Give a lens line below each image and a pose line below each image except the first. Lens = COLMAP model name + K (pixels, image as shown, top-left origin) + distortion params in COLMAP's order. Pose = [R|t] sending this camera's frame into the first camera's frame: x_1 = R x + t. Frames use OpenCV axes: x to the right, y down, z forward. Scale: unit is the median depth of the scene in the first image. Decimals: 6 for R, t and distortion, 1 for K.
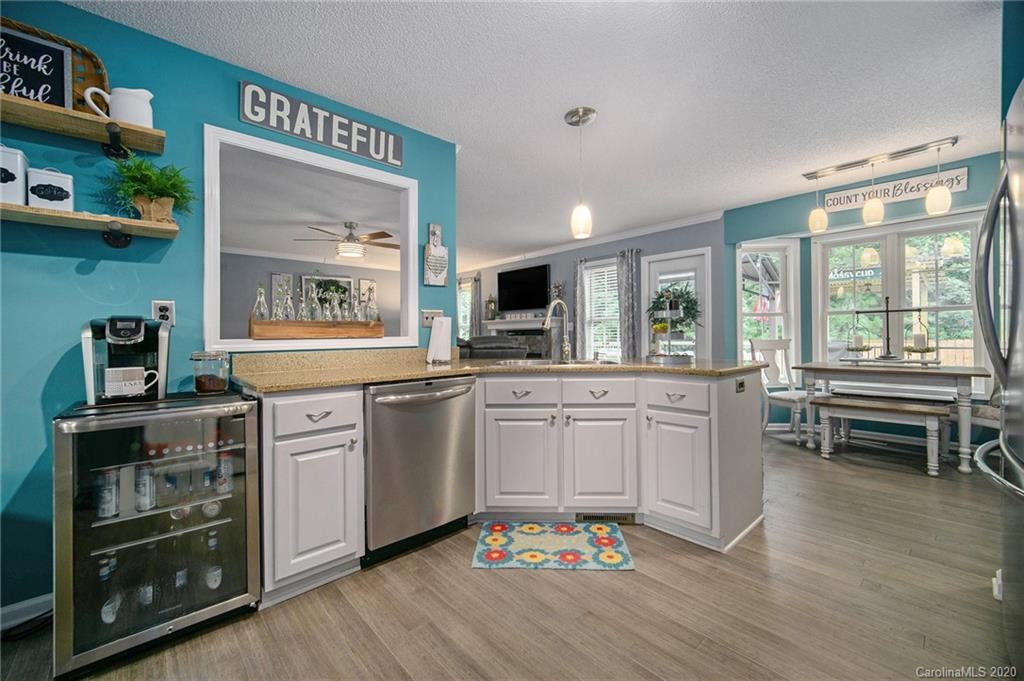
lens RADIAL K [[412.5, 0, 507.2], [0, 412.5, 336.5], [0, 0, 1]] dist [0.000778, 0.000096]
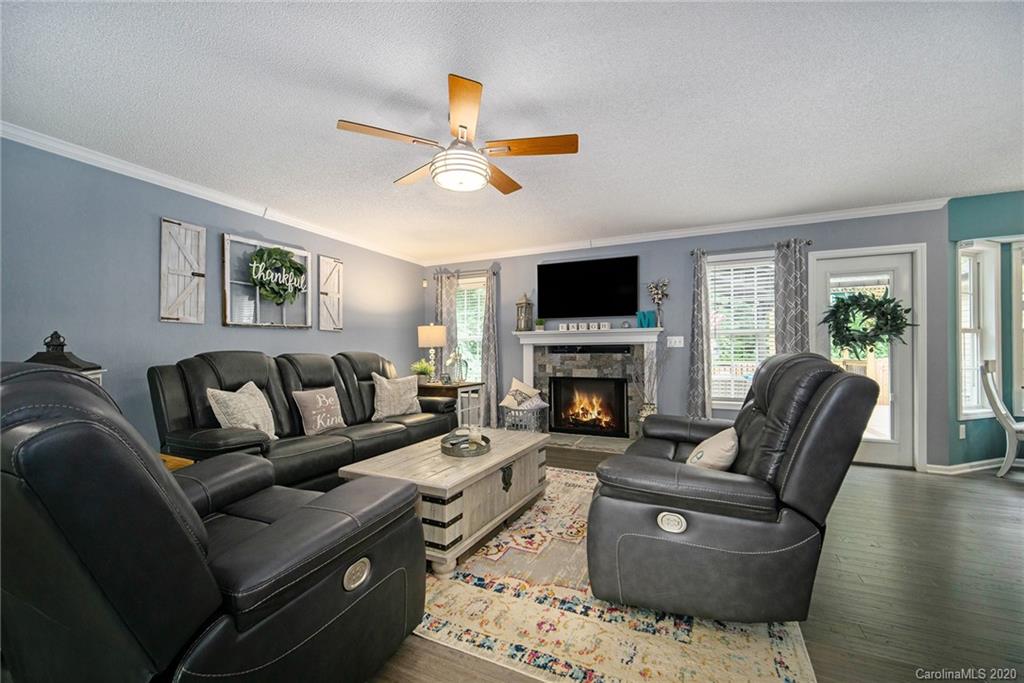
lens RADIAL K [[412.5, 0, 507.2], [0, 412.5, 337.5], [0, 0, 1]] dist [0.000778, 0.000096]
pose [[0.926466, 0.023383, 0.375652, -0.612249], [-0.008677, 0.999130, -0.040792, 0.000502], [-0.376279, 0.034533, 0.925863, 0.668388]]
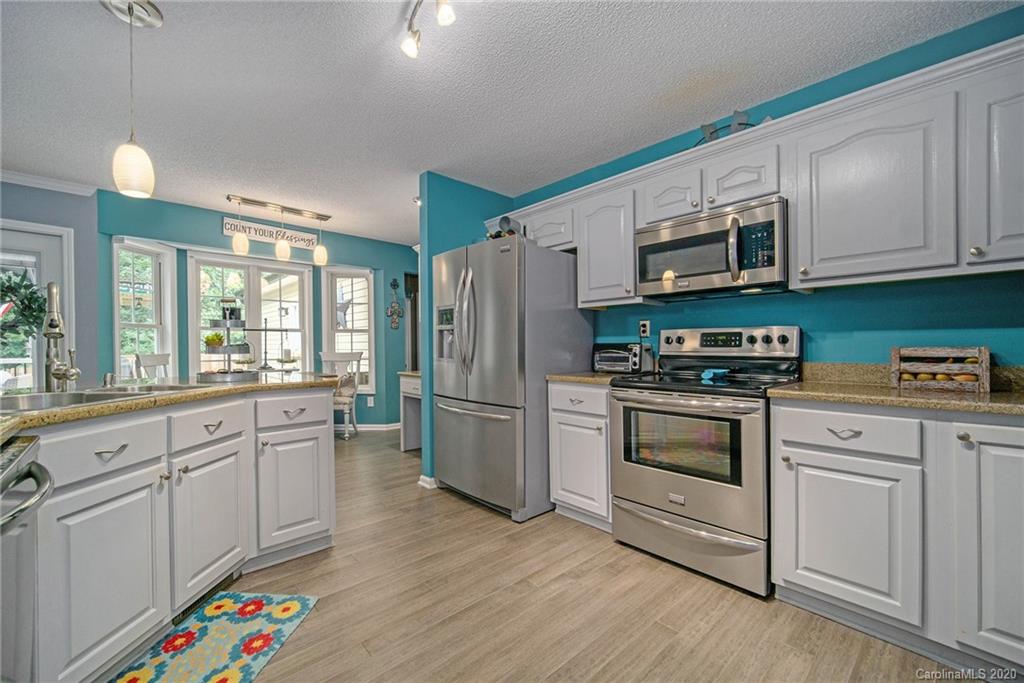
lens RADIAL K [[420.4, 0, 508.2], [0, 420.4, 352.0], [0, 0, 1]] dist [-0.000582, -0.000087]
pose [[-0.012355, -0.000621, 0.999923, -0.303879], [0.002740, 0.999996, 0.000655, 0.003528], [-0.999920, 0.002748, -0.012353, 0.273230]]
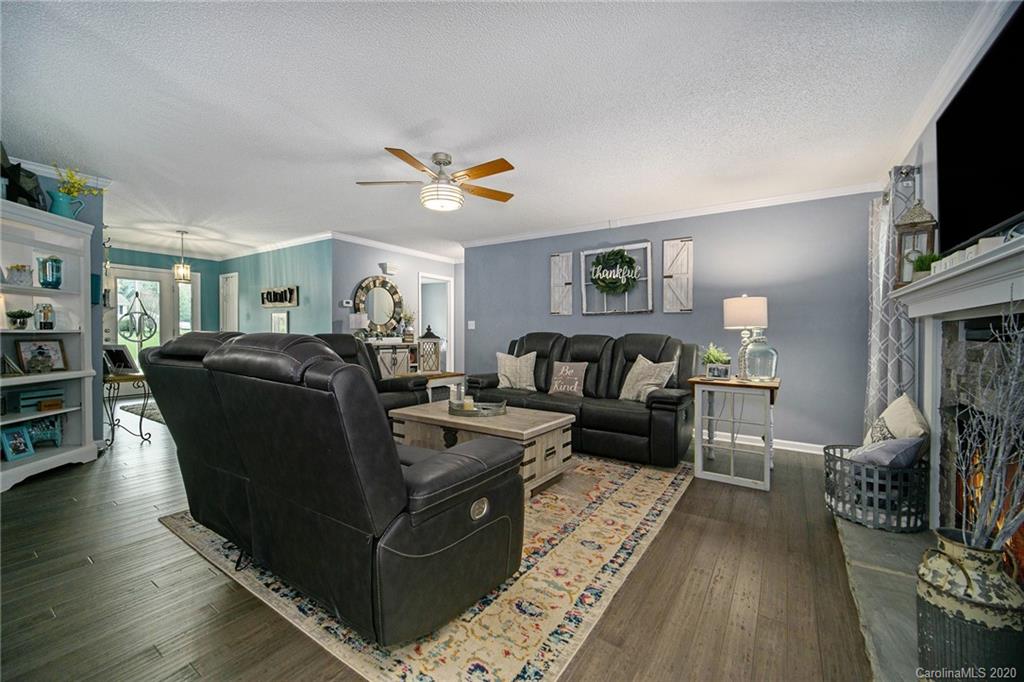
lens RADIAL K [[412.5, 0, 507.2], [0, 412.5, 337.0], [0, 0, 1]] dist [0.000778, 0.000096]
pose [[0.242419, 0.020433, -0.969956, 0.342319], [-0.010880, 0.999773, 0.018342, -0.008348], [0.970111, 0.006107, 0.242587, 1.169493]]
